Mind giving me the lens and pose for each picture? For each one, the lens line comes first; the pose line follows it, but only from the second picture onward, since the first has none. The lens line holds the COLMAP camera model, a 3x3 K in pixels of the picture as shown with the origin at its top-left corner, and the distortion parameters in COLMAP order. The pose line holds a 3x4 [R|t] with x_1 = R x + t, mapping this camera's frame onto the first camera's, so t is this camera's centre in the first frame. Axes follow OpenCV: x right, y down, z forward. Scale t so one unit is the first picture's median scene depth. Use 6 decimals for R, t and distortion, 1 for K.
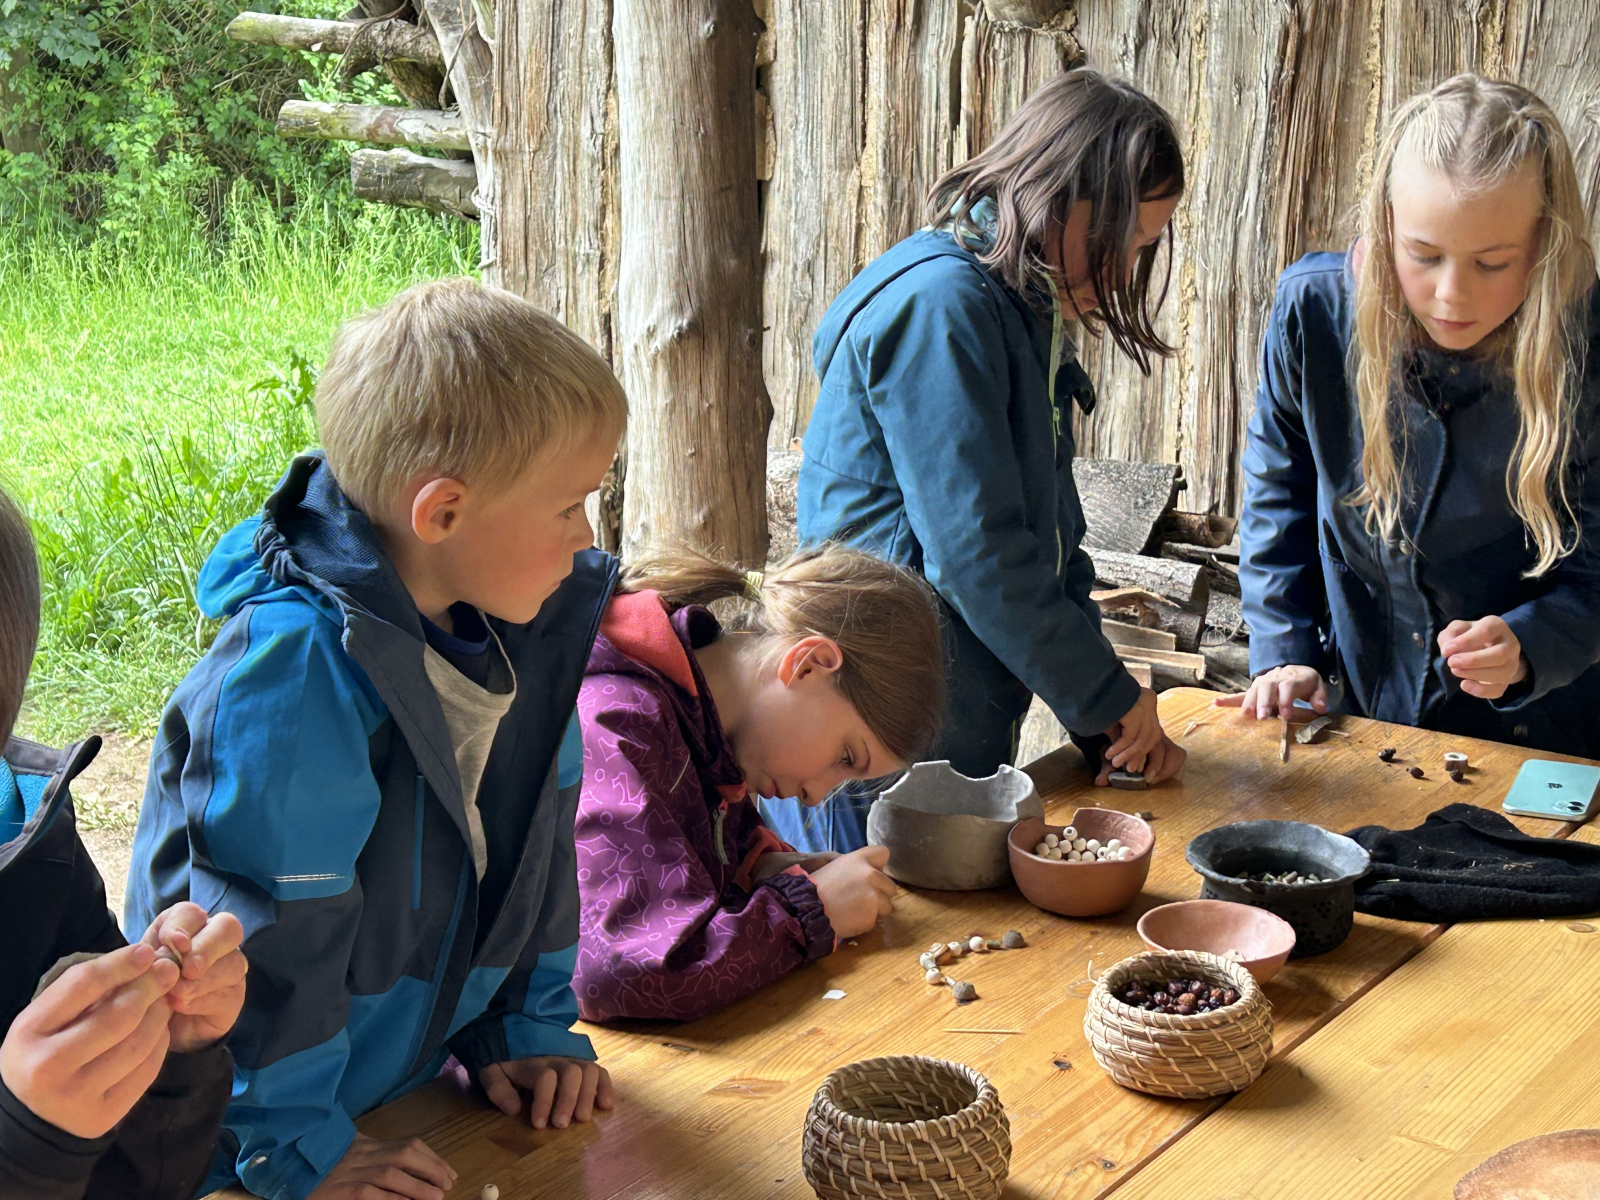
lens RADIAL K [[2765.5, 0, 800.0], [0, 2765.5, 600.0], [0, 0, 1]] dist [0.214499, -0.854961]
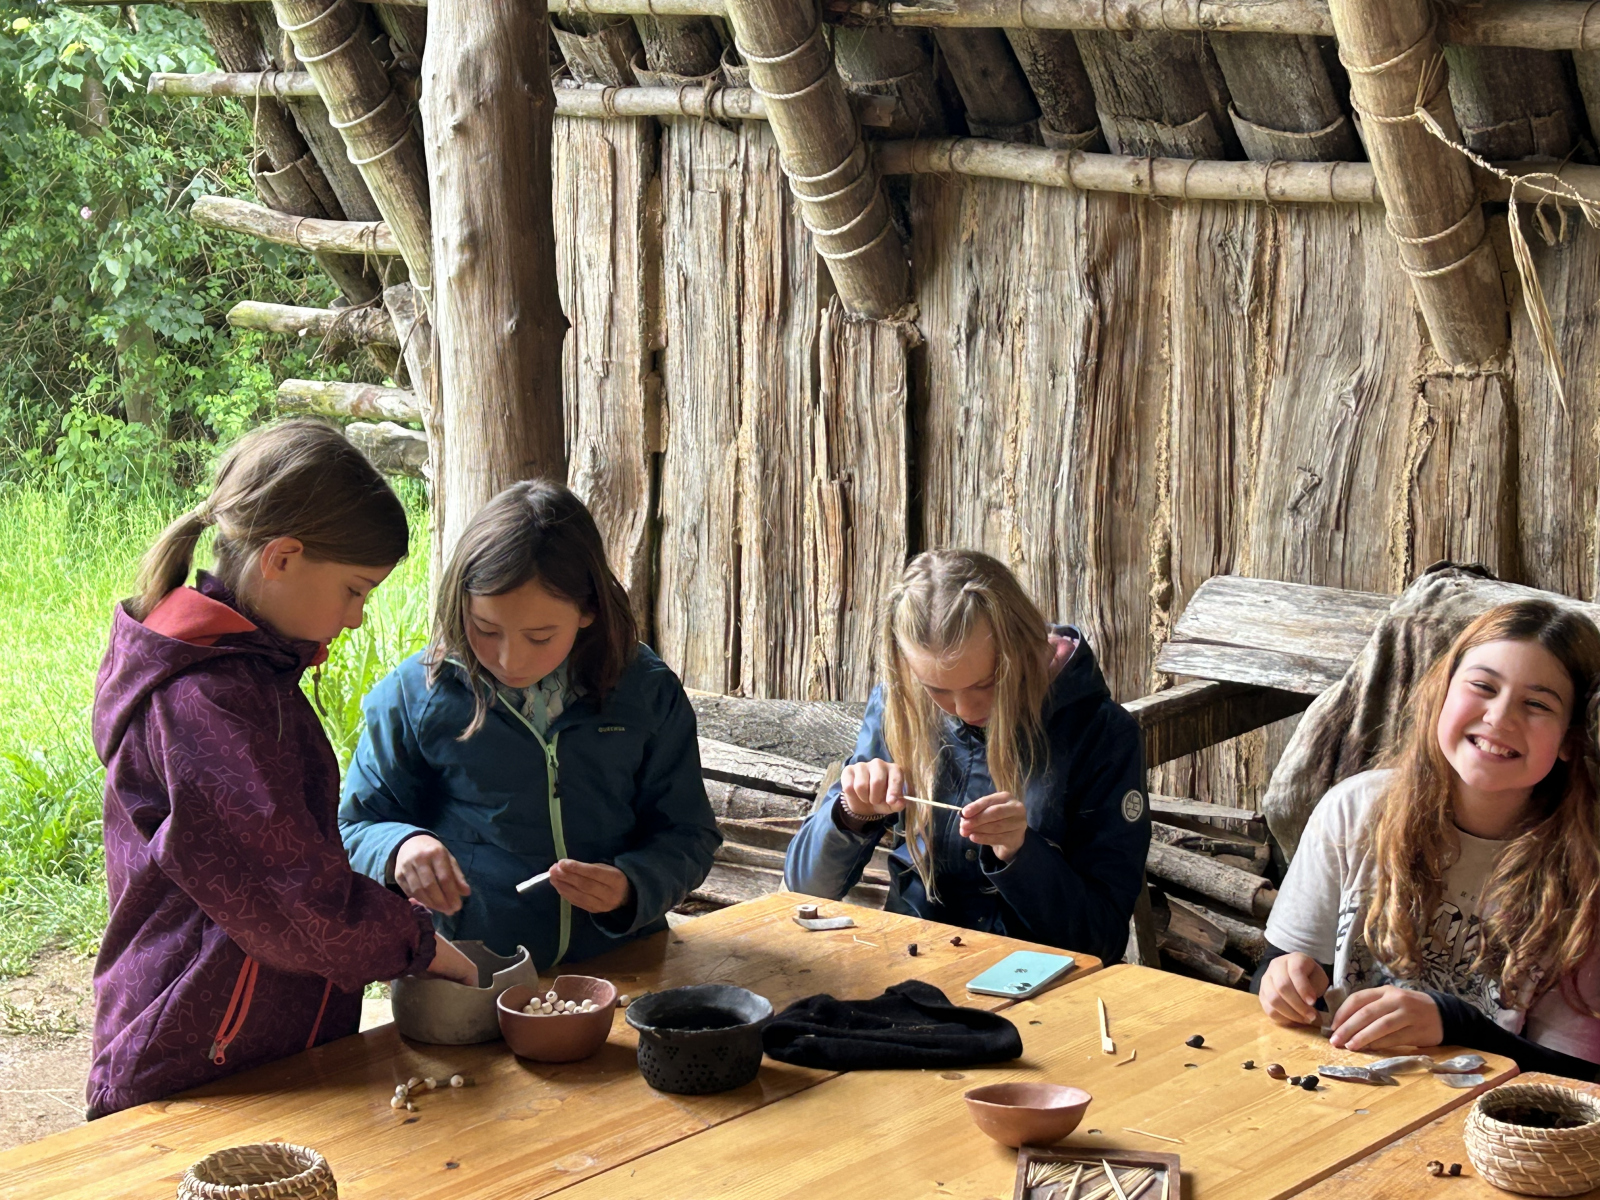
lens RADIAL K [[2872.1, 0, 800.0], [0, 2872.1, 600.0], [0, 0, 1]] dist [0.200796, -0.762613]
pose [[0.995863, 0.006335, -0.090649, 0.153251], [-0.014865, 0.995485, -0.093744, 0.013879], [0.089646, 0.094704, 0.991461, -0.125837]]
